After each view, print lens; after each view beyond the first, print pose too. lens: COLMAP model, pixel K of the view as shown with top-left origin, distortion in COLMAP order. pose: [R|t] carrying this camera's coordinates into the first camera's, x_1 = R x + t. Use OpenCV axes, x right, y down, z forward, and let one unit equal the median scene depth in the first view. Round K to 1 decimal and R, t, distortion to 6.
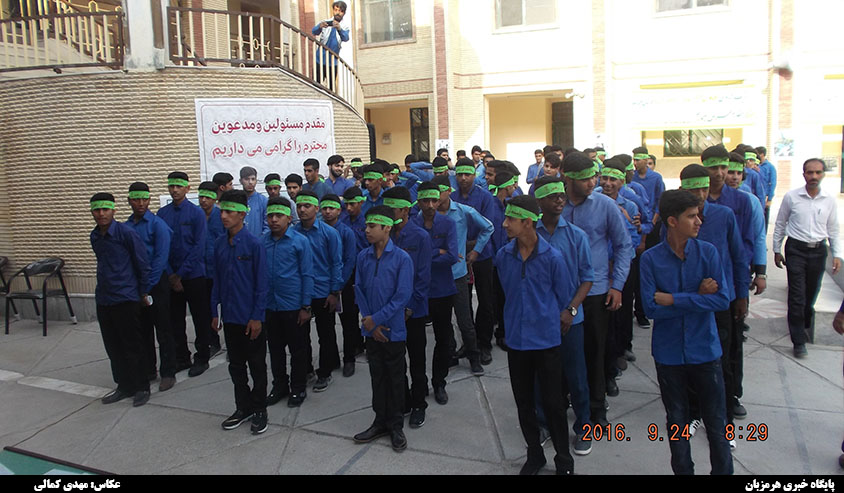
lens RADIAL K [[672.0, 0, 421.8], [0, 672.0, 232.2], [0, 0, 1]] dist [-0.068310, 0.044336]
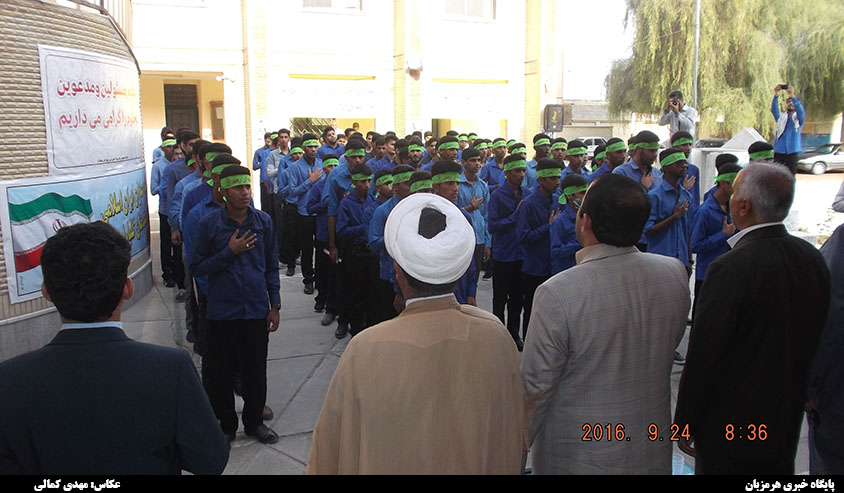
lens RADIAL K [[672.0, 0, 421.8], [0, 672.0, 232.2], [0, 0, 1]] dist [-0.068310, 0.044336]
pose [[0.705912, -0.075096, 0.704307, -0.543528], [0.065181, 0.997032, 0.040977, -0.001936], [-0.705294, 0.016981, 0.708712, 0.206725]]
